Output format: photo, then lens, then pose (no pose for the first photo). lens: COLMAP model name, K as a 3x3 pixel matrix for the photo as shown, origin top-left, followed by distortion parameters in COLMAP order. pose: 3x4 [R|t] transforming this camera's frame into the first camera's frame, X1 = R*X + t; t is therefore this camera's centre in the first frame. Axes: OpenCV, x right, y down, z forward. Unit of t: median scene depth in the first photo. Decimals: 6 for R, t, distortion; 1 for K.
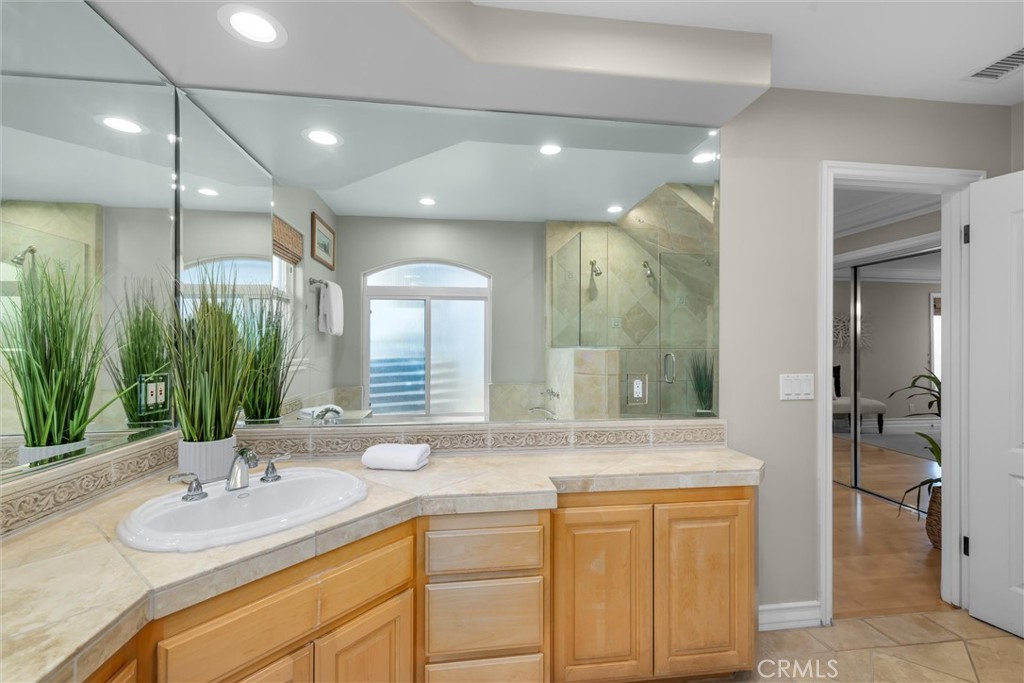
lens RADIAL K [[437.0, 0, 517.9], [0, 437.0, 344.0], [0, 0, 1]] dist [0.000051, -0.000084]
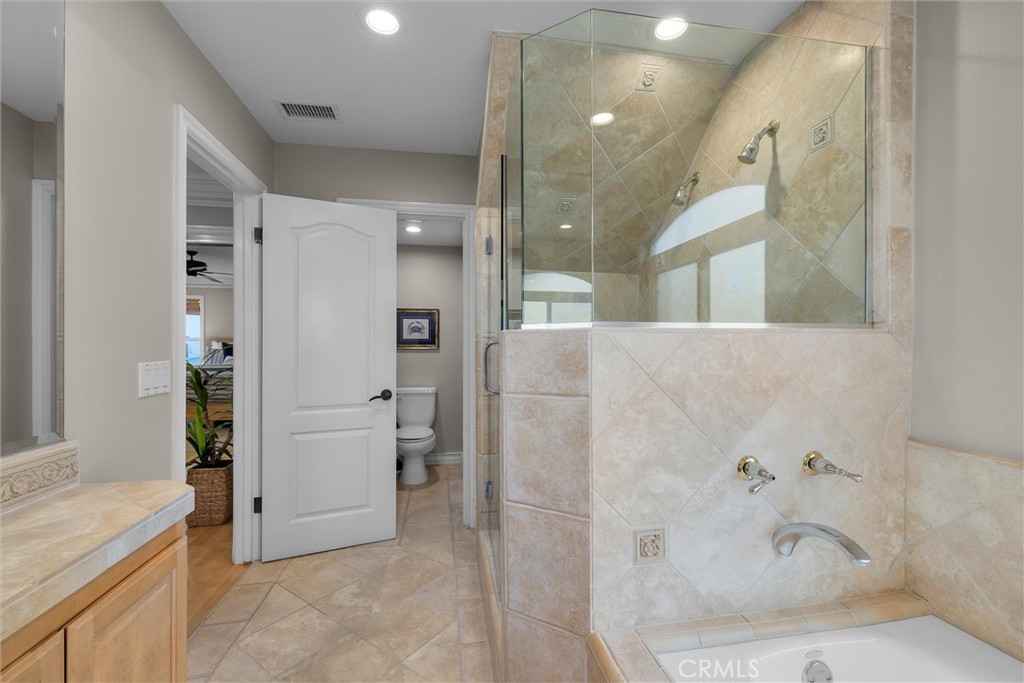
lens RADIAL K [[431.6, 0, 510.1], [0, 431.6, 343.3], [0, 0, 1]] dist [-0.000597, -0.000066]
pose [[-0.024790, -0.001580, 0.999691, -0.142249], [0.000102, 0.999999, 0.001583, 0.034708], [-0.999693, 0.000141, -0.024789, 0.388250]]
